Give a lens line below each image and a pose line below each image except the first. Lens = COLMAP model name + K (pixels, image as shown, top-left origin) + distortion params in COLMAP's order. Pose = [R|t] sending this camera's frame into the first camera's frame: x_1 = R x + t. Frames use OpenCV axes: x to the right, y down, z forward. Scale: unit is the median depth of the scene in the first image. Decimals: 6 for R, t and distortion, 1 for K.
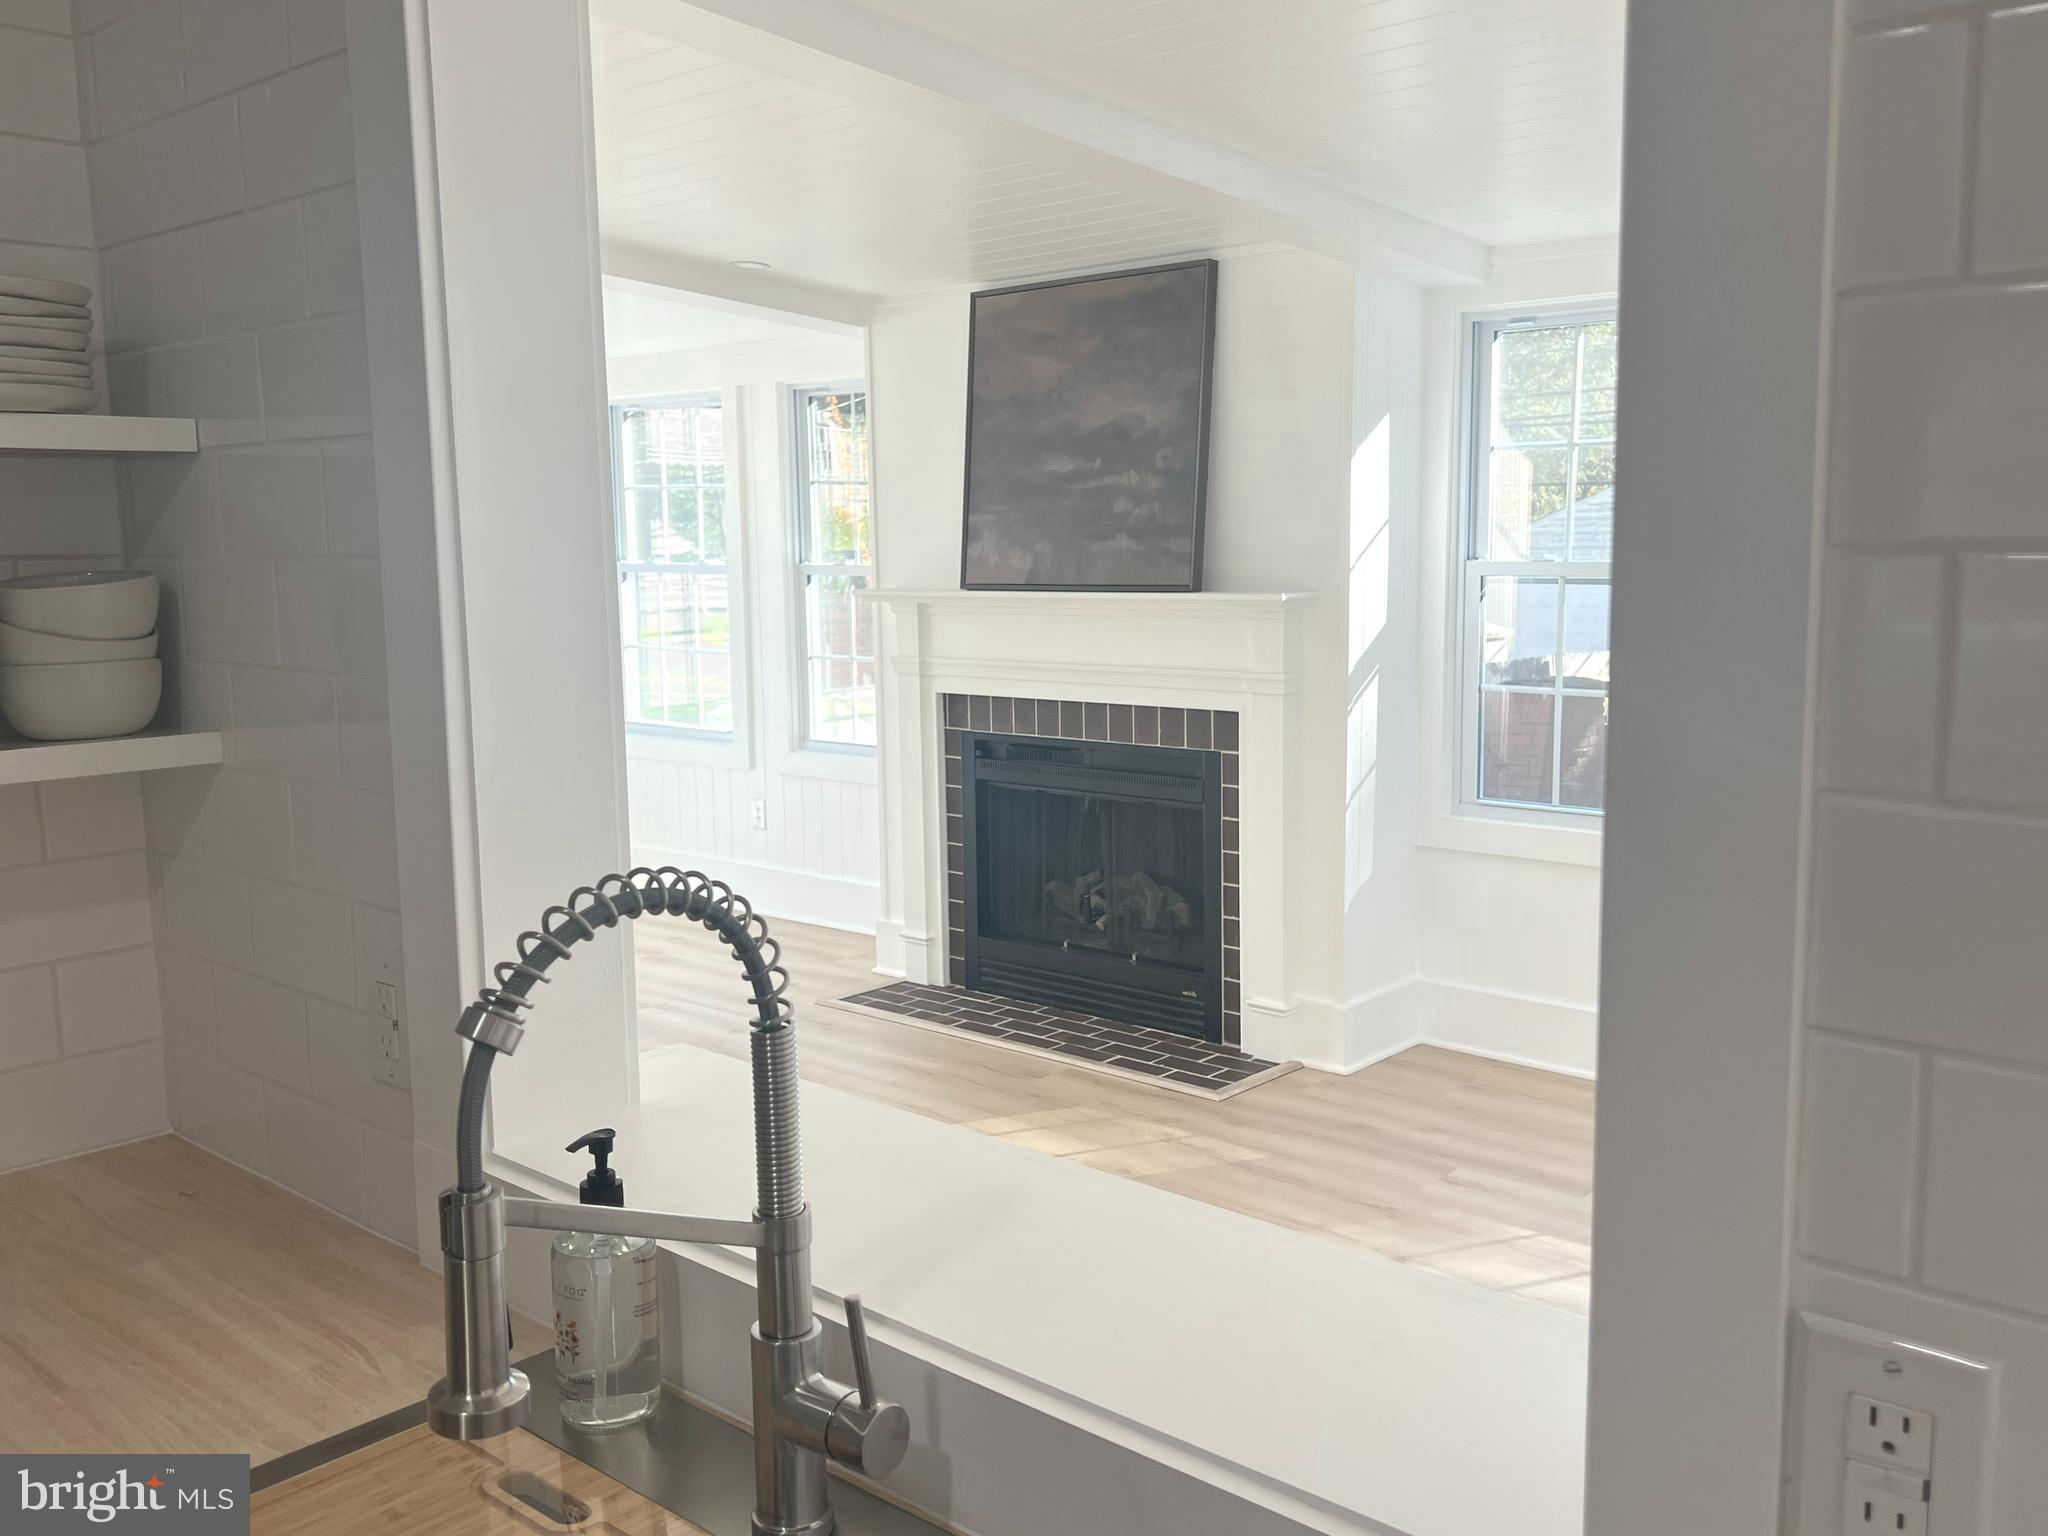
lens RADIAL K [[1772.3, 0, 974.3], [0, 1772.3, 780.4], [0, 0, 1]] dist [0.112451, -0.138602]
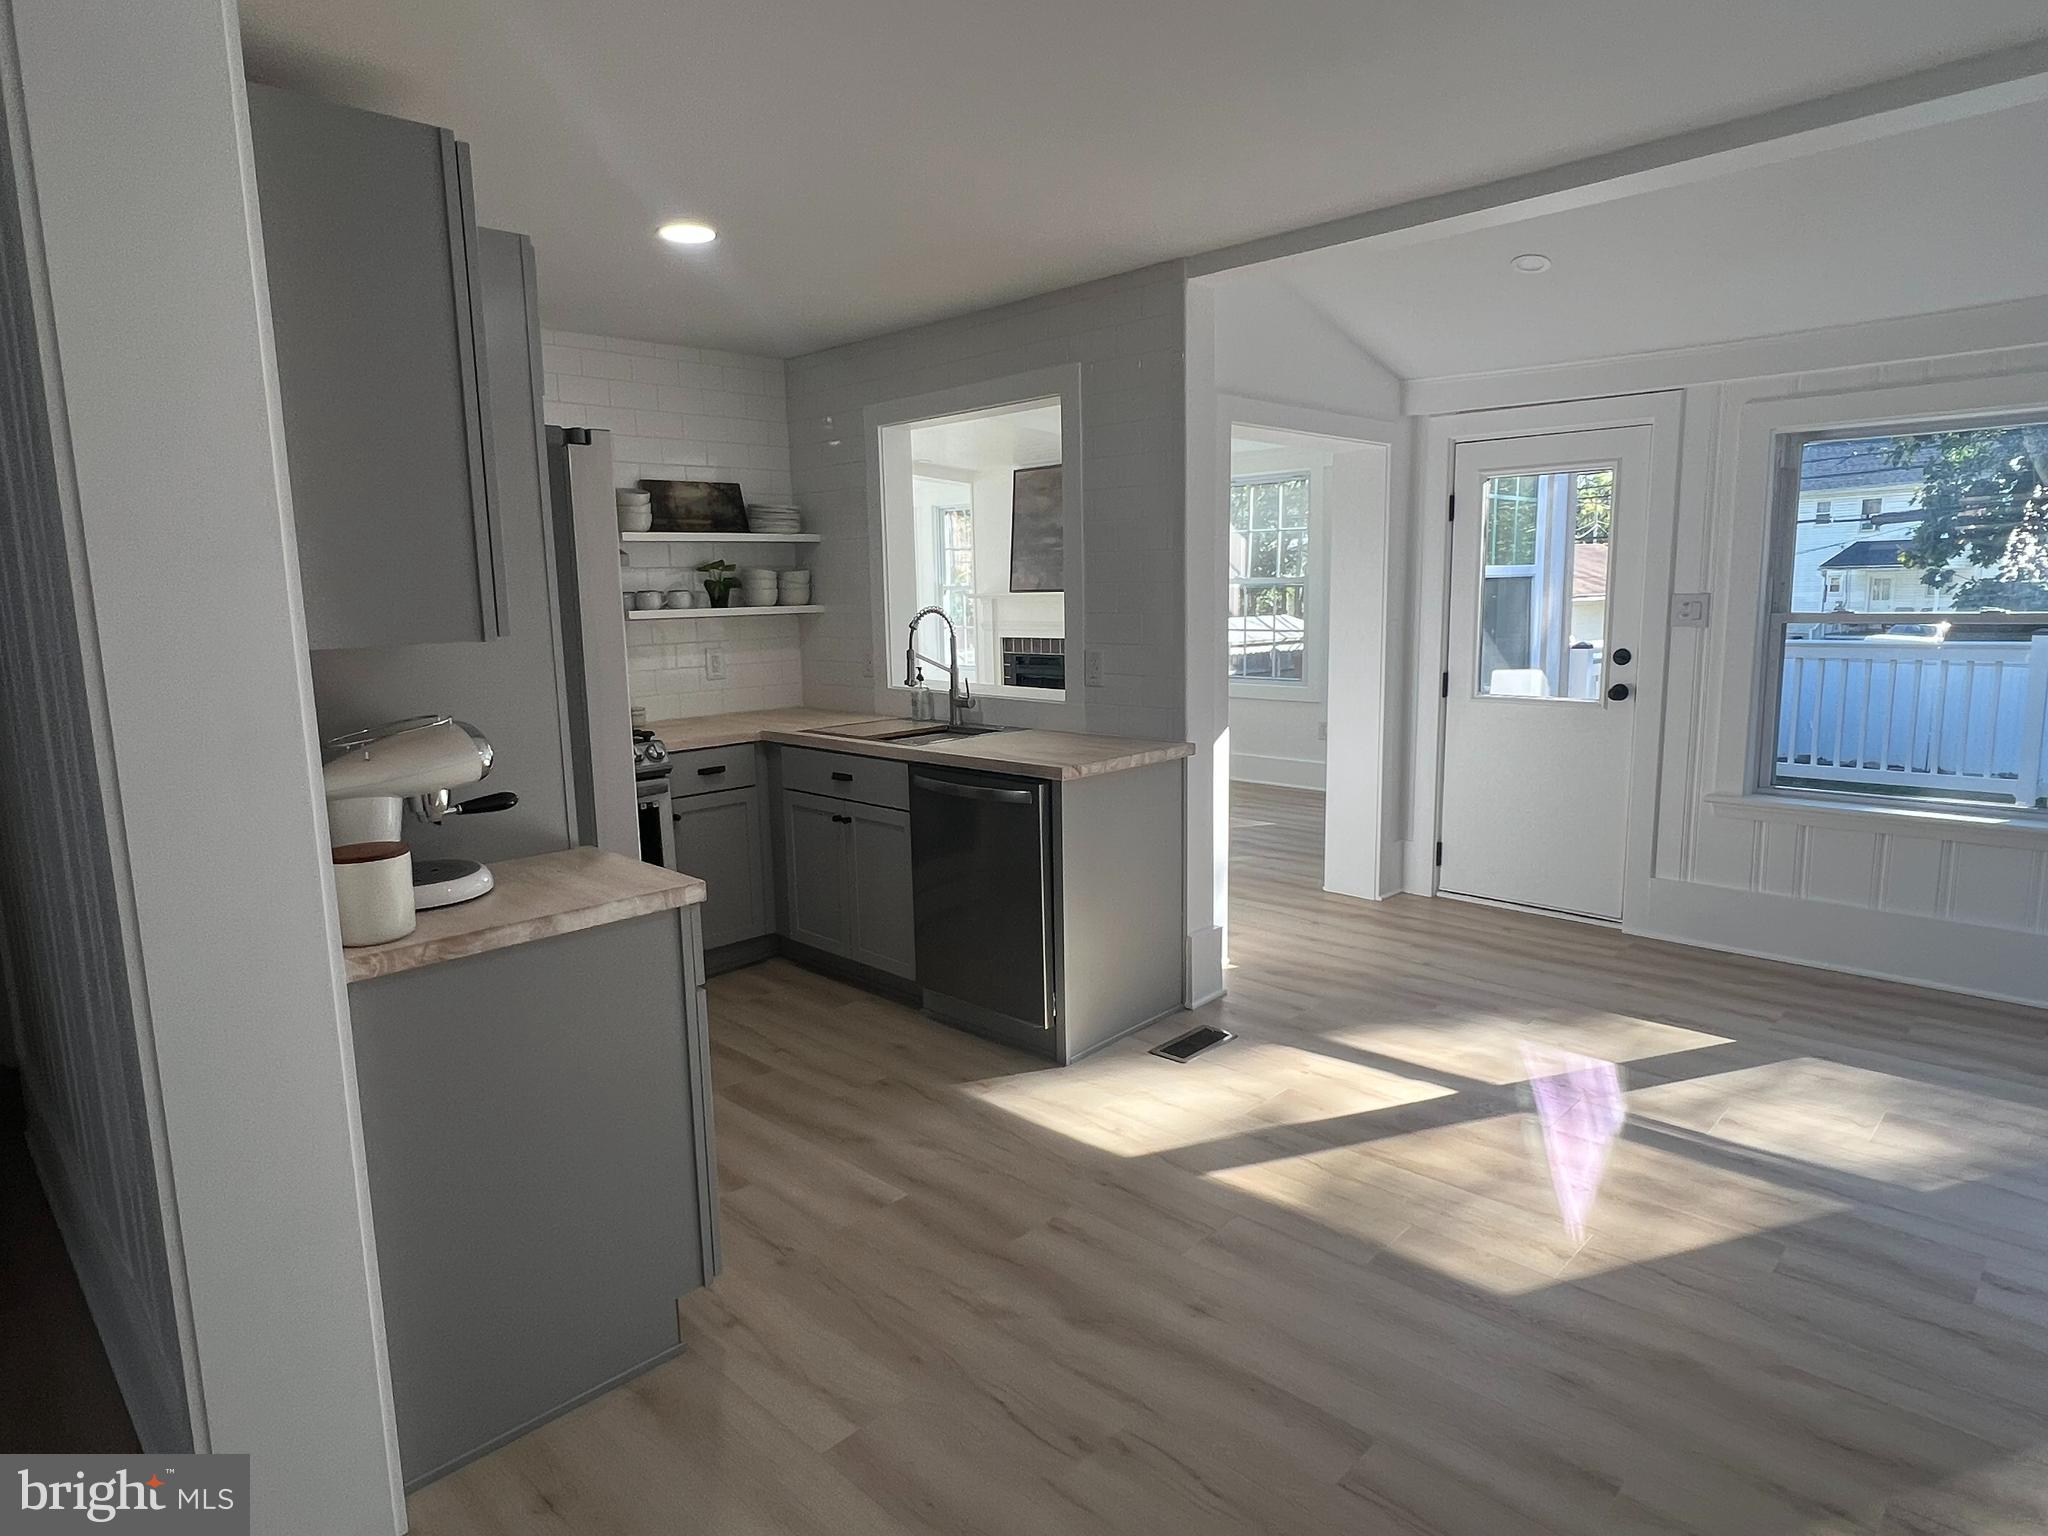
lens RADIAL K [[1170.5, 0, 1024.0], [0, 1170.5, 768.0], [0, 0, 1]] dist [-0.000379, 0.000137]
pose [[0.999857, -0.003492, -0.016546, 0.039065], [0.003779, 0.999842, 0.017352, 0.106311], [0.016483, -0.017412, 0.999713, -0.609293]]
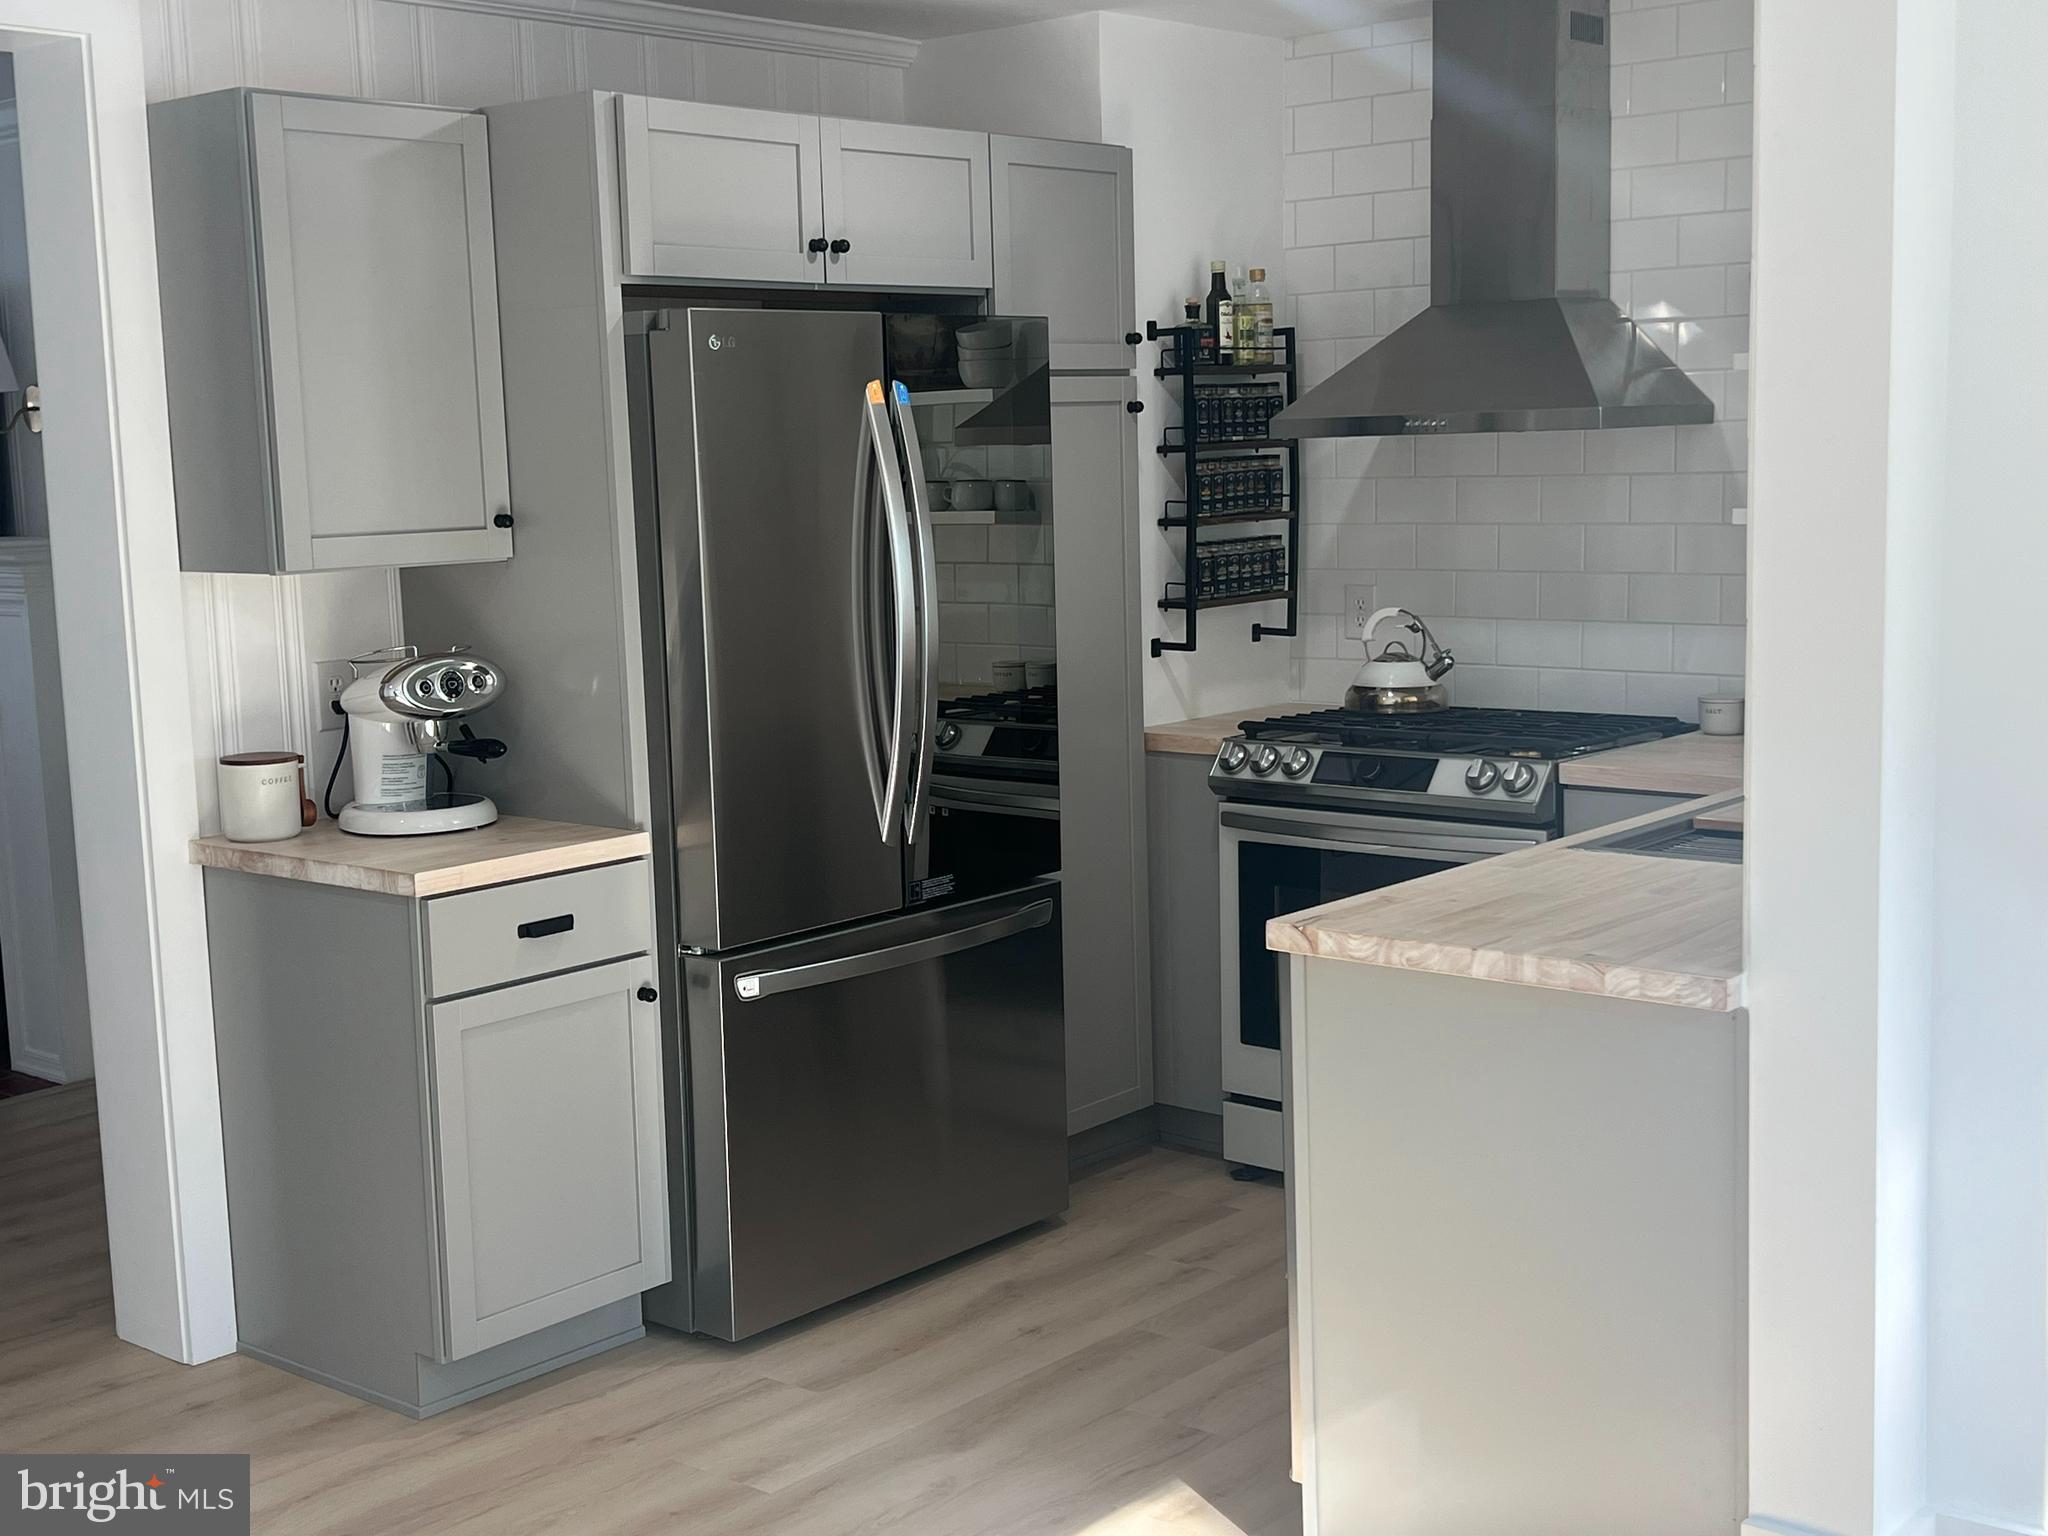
lens RADIAL K [[2519.7, 0, 1024.0], [0, 2519.7, 768.0], [0, 0, 1]] dist [0.167312, -0.013721]
pose [[0.051627, 0.148345, -0.987587, 0.653998], [-0.107049, 0.984030, 0.142215, -0.002180], [0.992913, 0.098378, 0.066682, -0.090708]]
